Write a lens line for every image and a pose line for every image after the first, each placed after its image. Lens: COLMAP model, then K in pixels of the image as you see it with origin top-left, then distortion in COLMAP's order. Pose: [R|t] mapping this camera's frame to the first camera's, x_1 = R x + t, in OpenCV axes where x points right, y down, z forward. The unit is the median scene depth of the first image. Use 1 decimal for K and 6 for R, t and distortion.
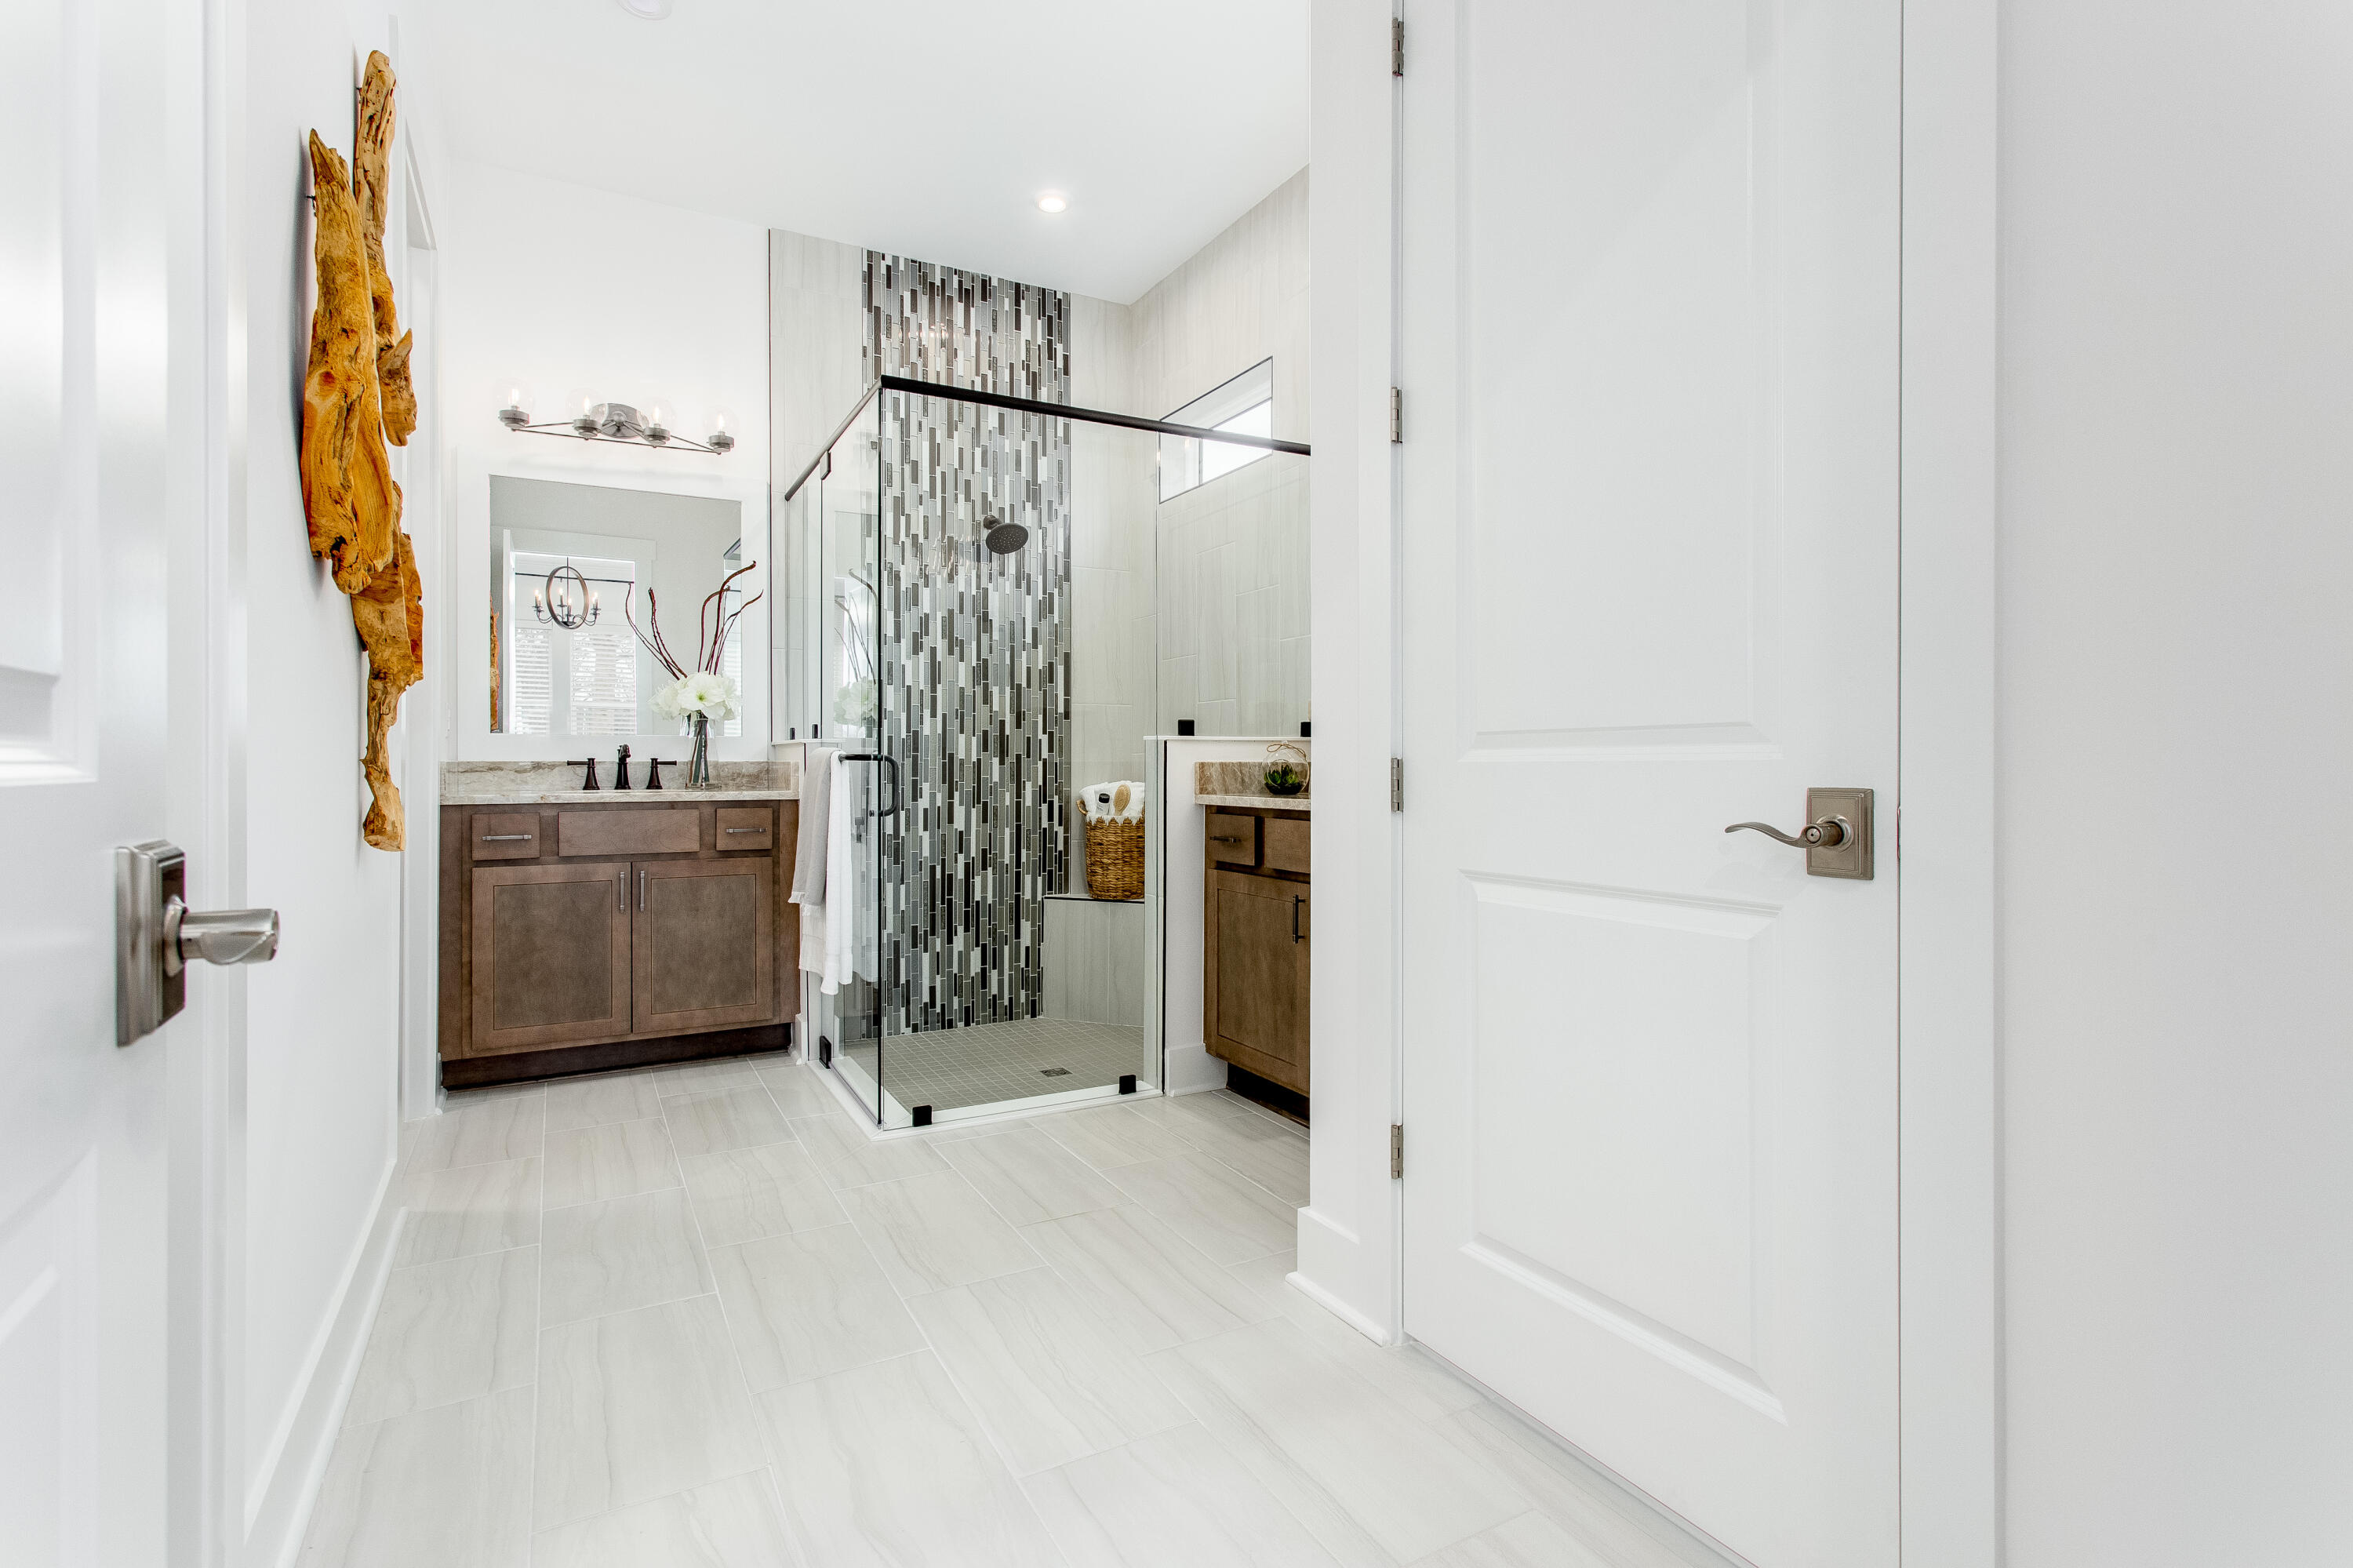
lens RADIAL K [[1132.6, 0, 1181.2], [0, 1132.6, 766.1], [0, 0, 1]] dist [0.002143, 0.001884]
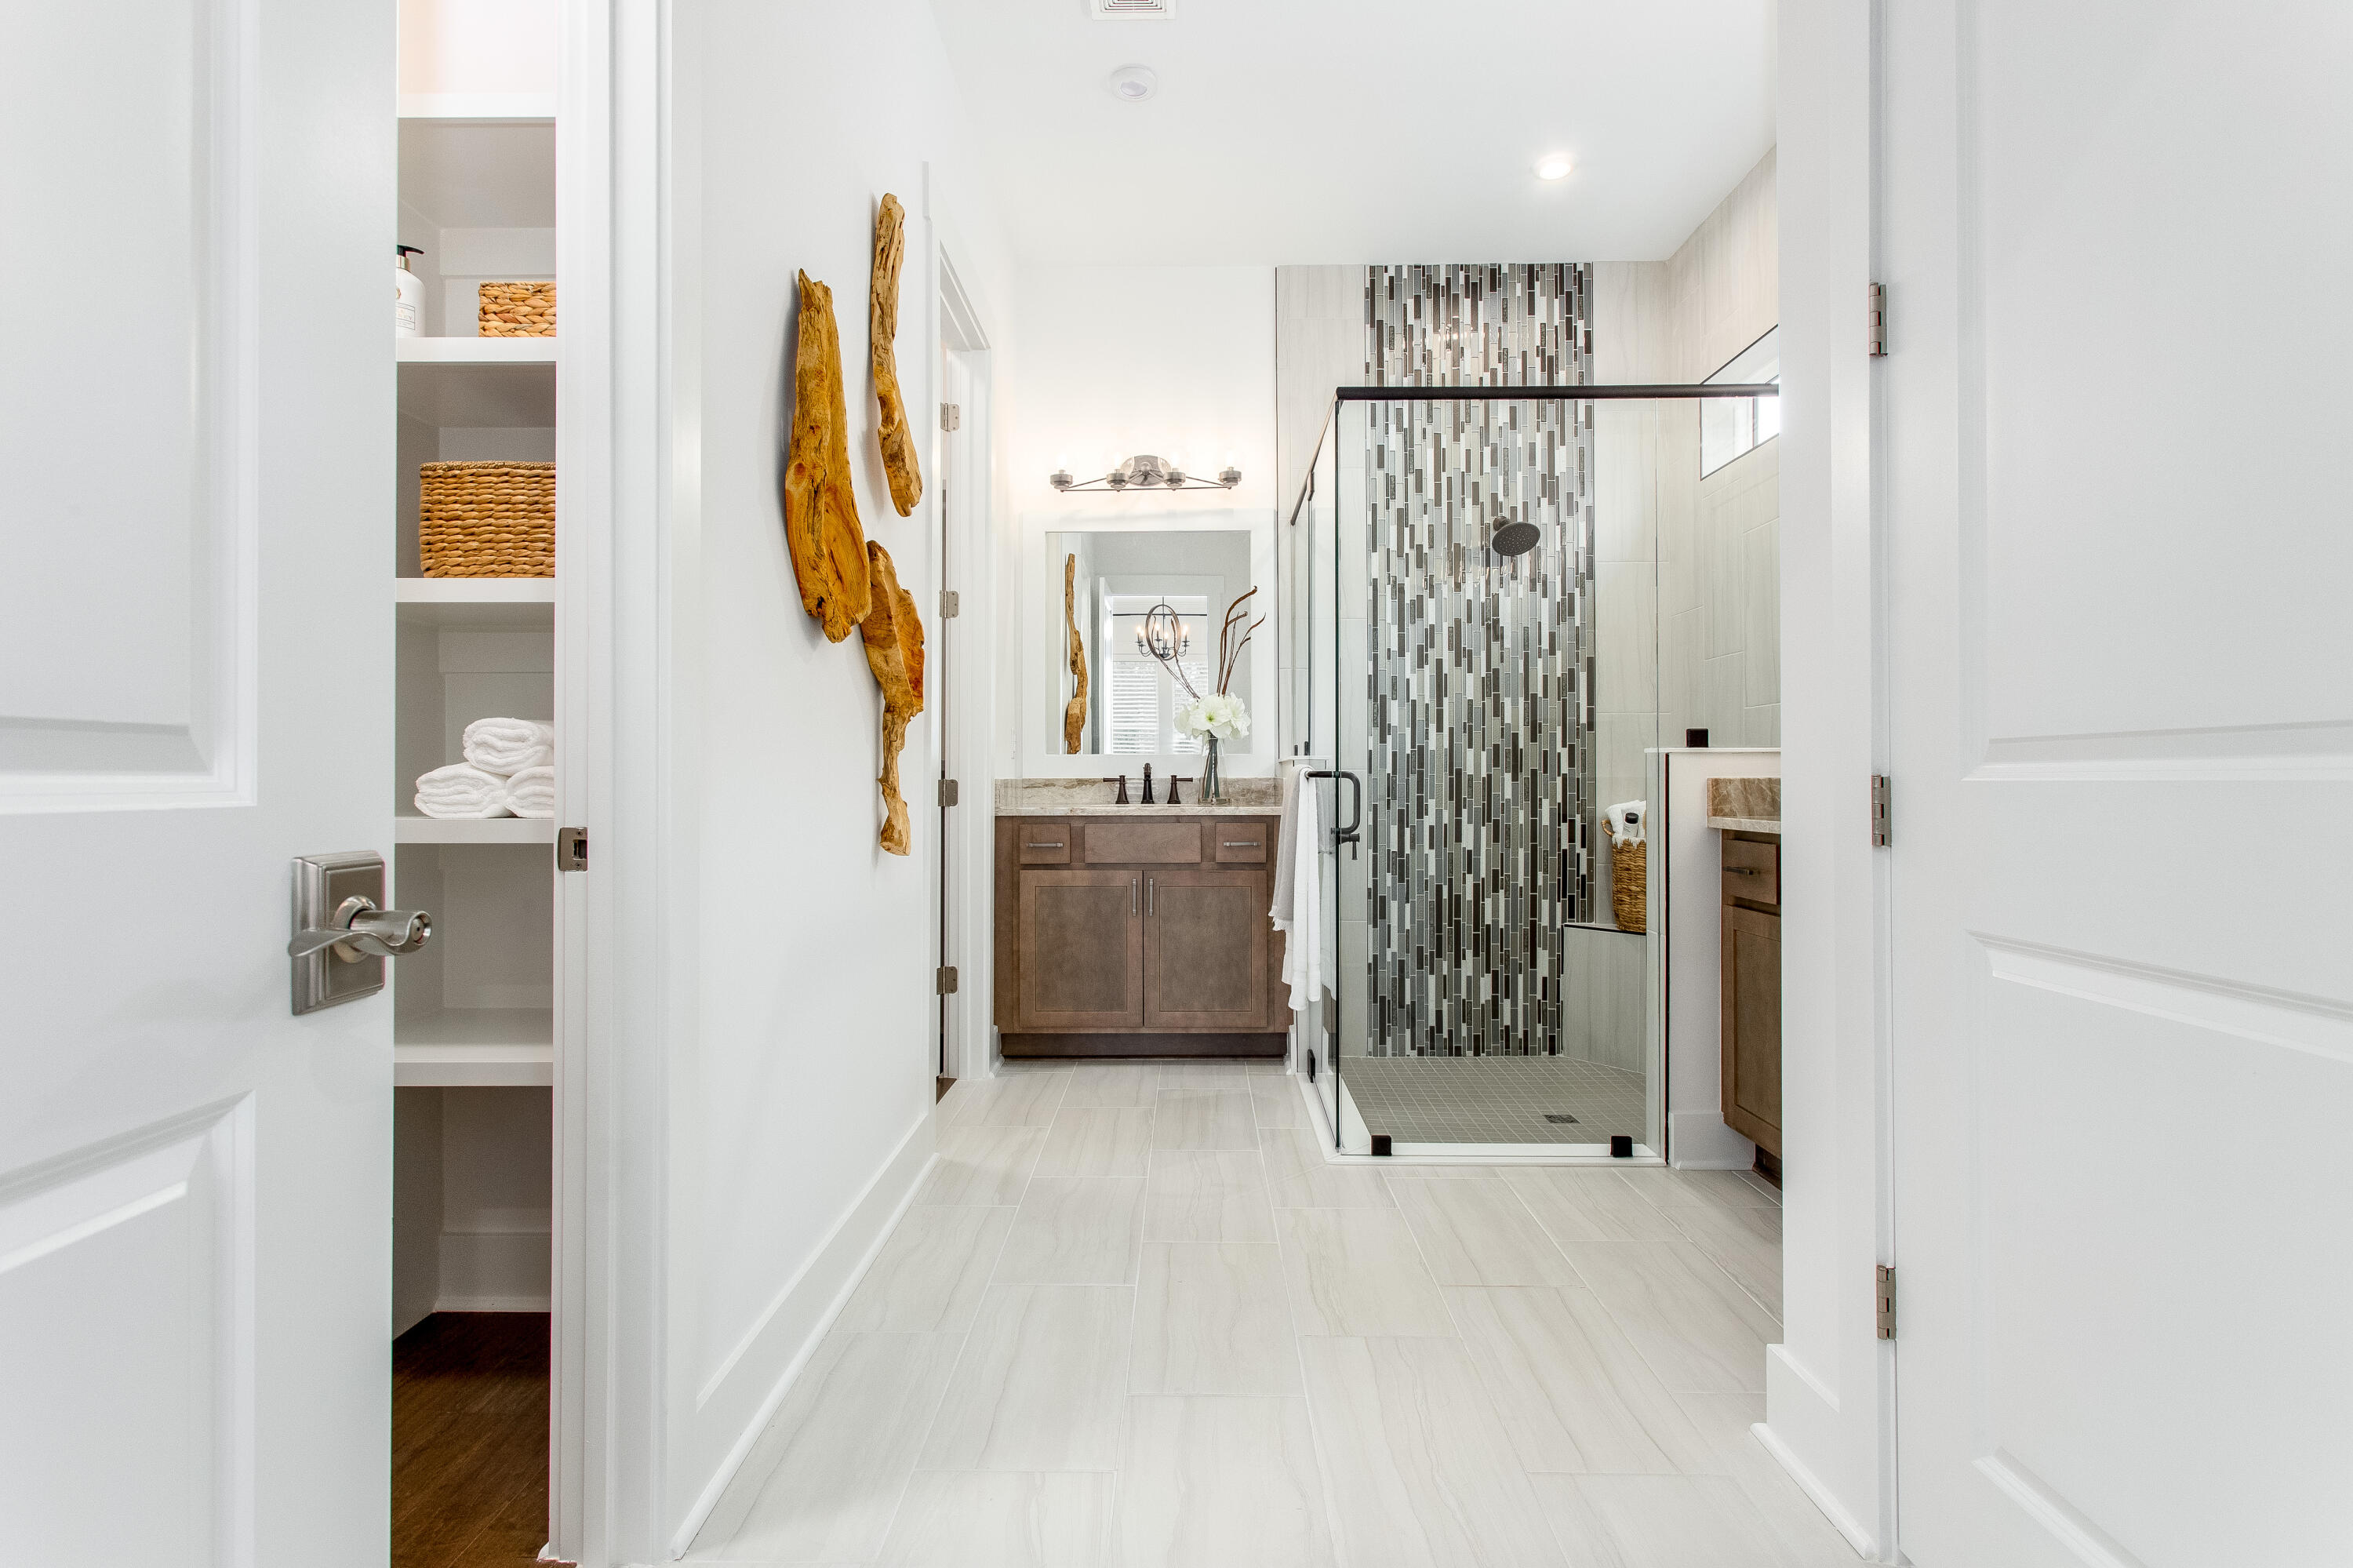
lens RADIAL K [[1132.6, 0, 1169.5], [0, 1132.6, 771.6], [0, 0, 1]] dist [0.002143, 0.001884]
pose [[0.865547, -0.004736, -0.500805, 0.067142], [0.001009, 0.999970, -0.007712, -0.001845], [0.500827, 0.006170, 0.865526, 0.048359]]
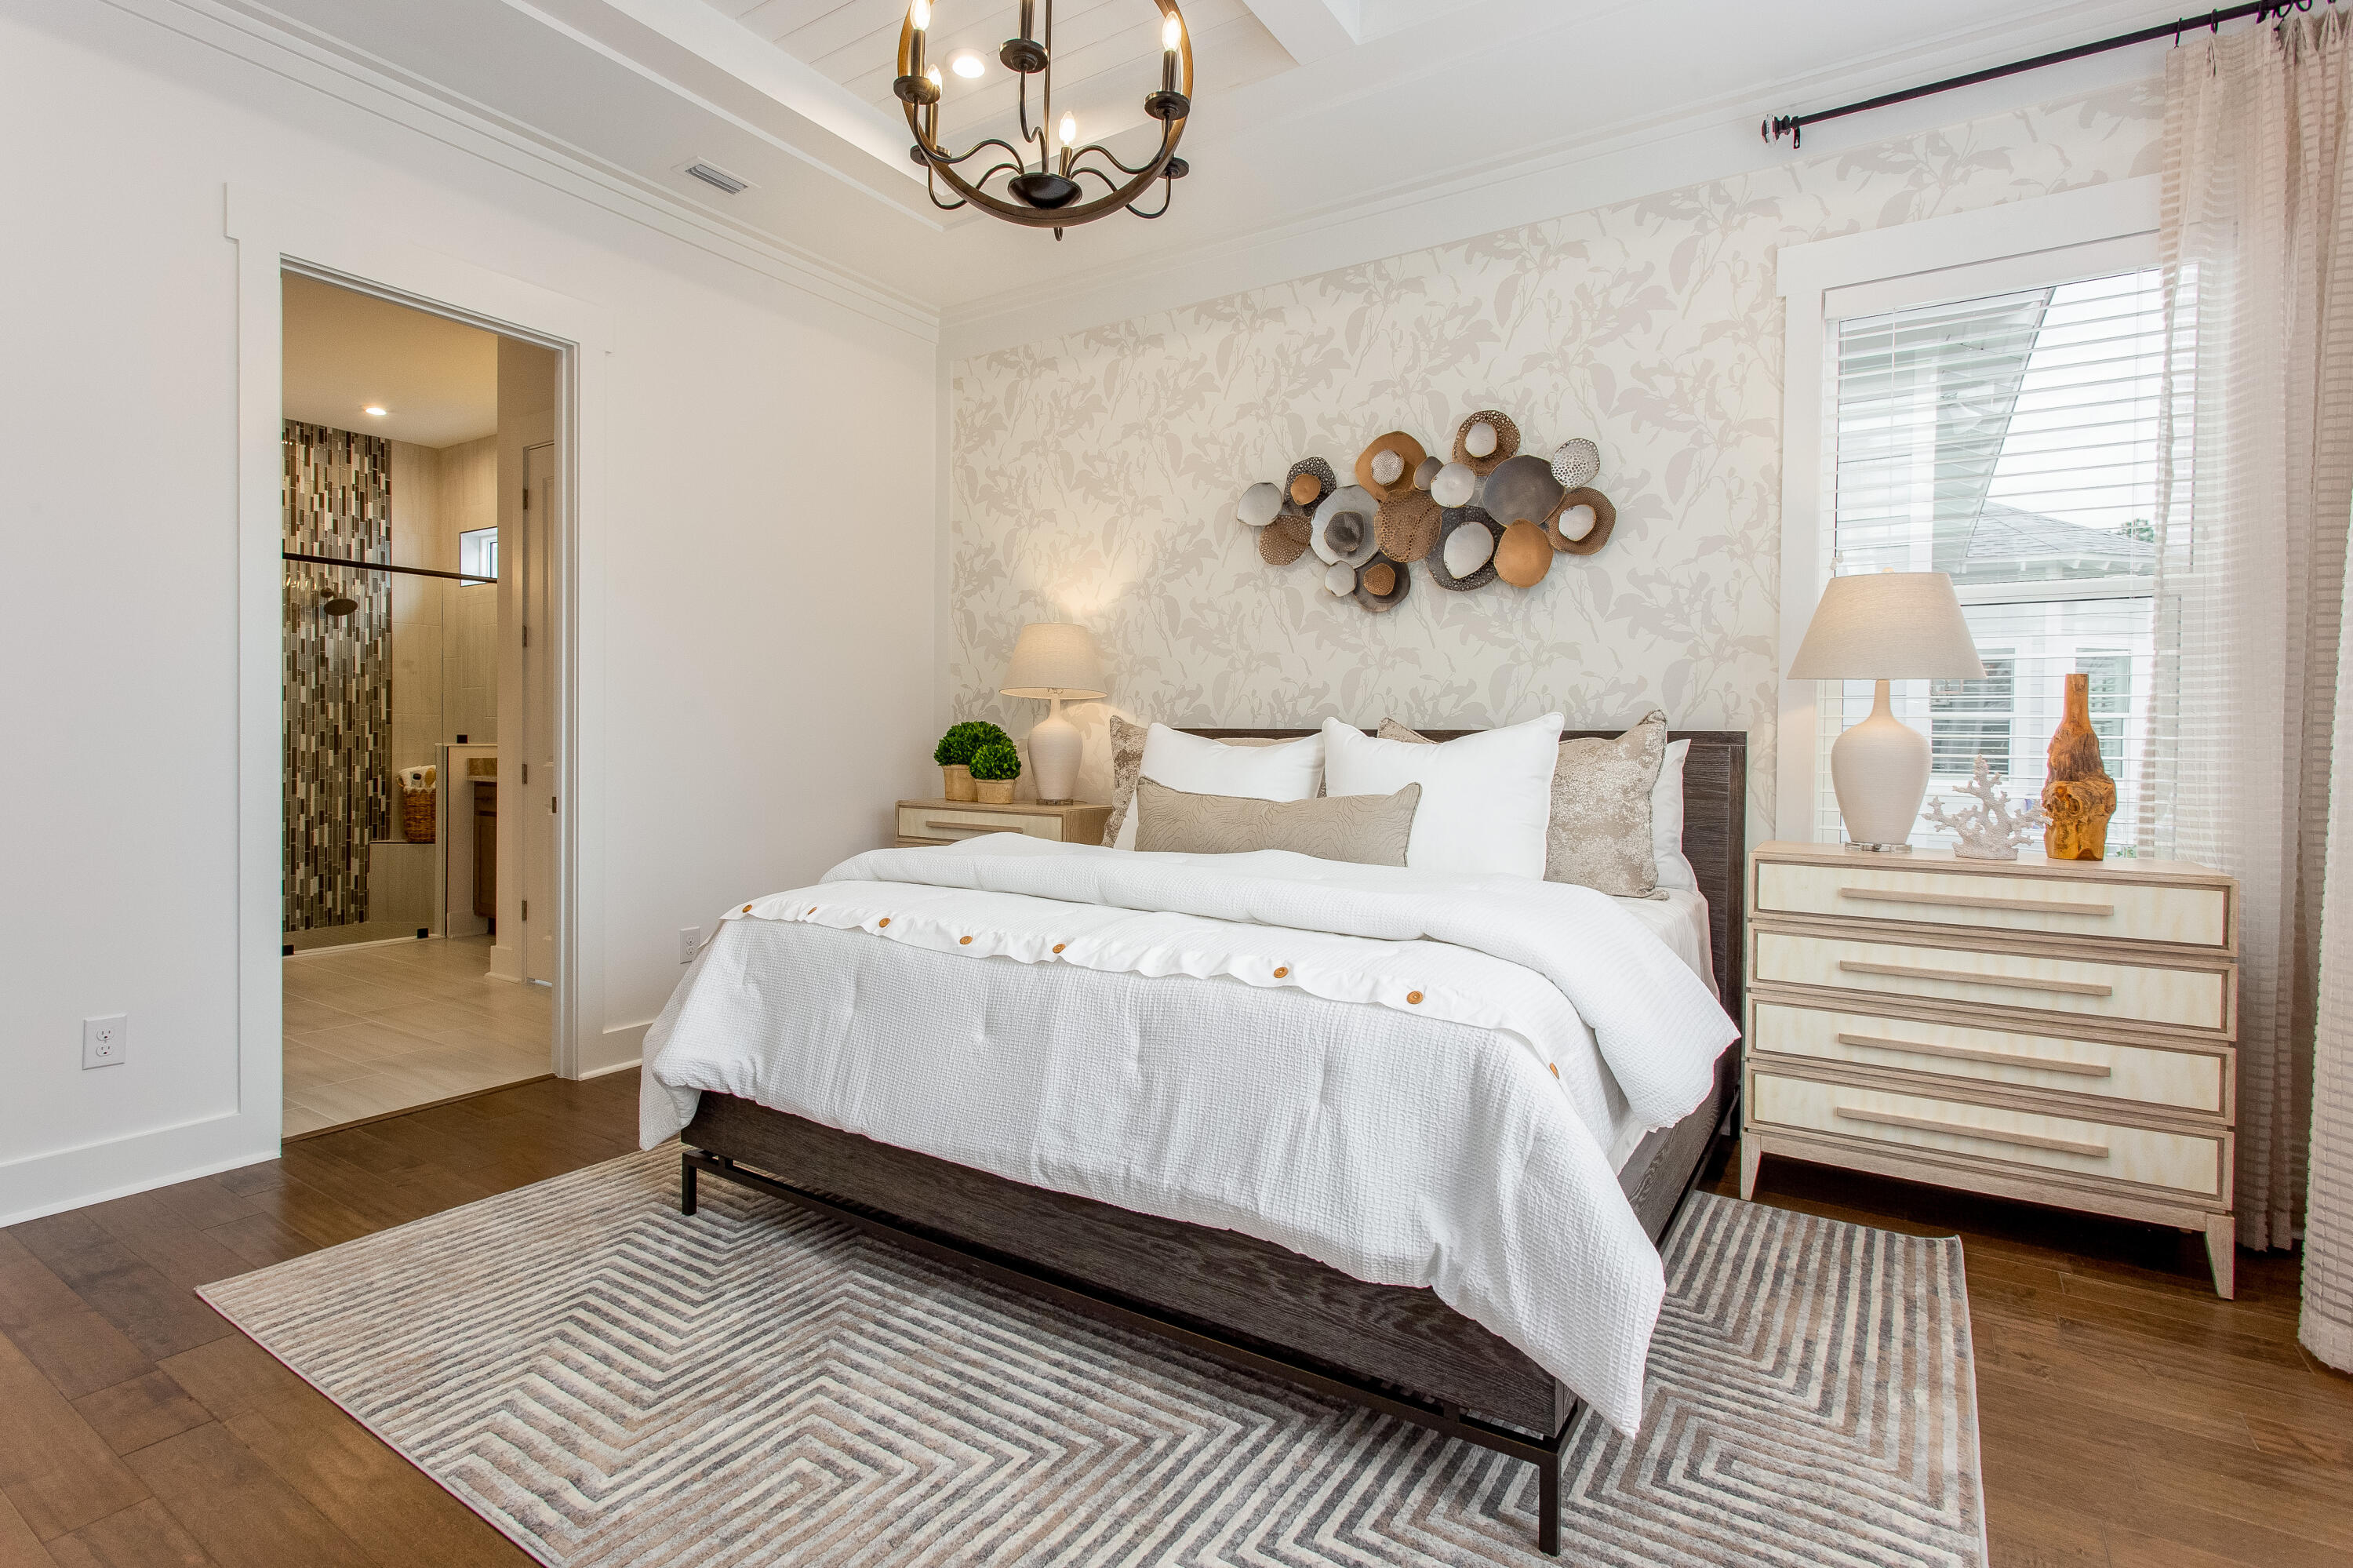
lens RADIAL K [[1132.6, 0, 1154.9], [0, 1132.6, 755.2], [0, 0, 1]] dist [0.002143, 0.001884]
pose [[0.887735, 0.003019, 0.460346, 0.119006], [-0.010244, 0.999860, 0.013196, -0.033008], [-0.460242, -0.016430, 0.887642, -0.876171]]
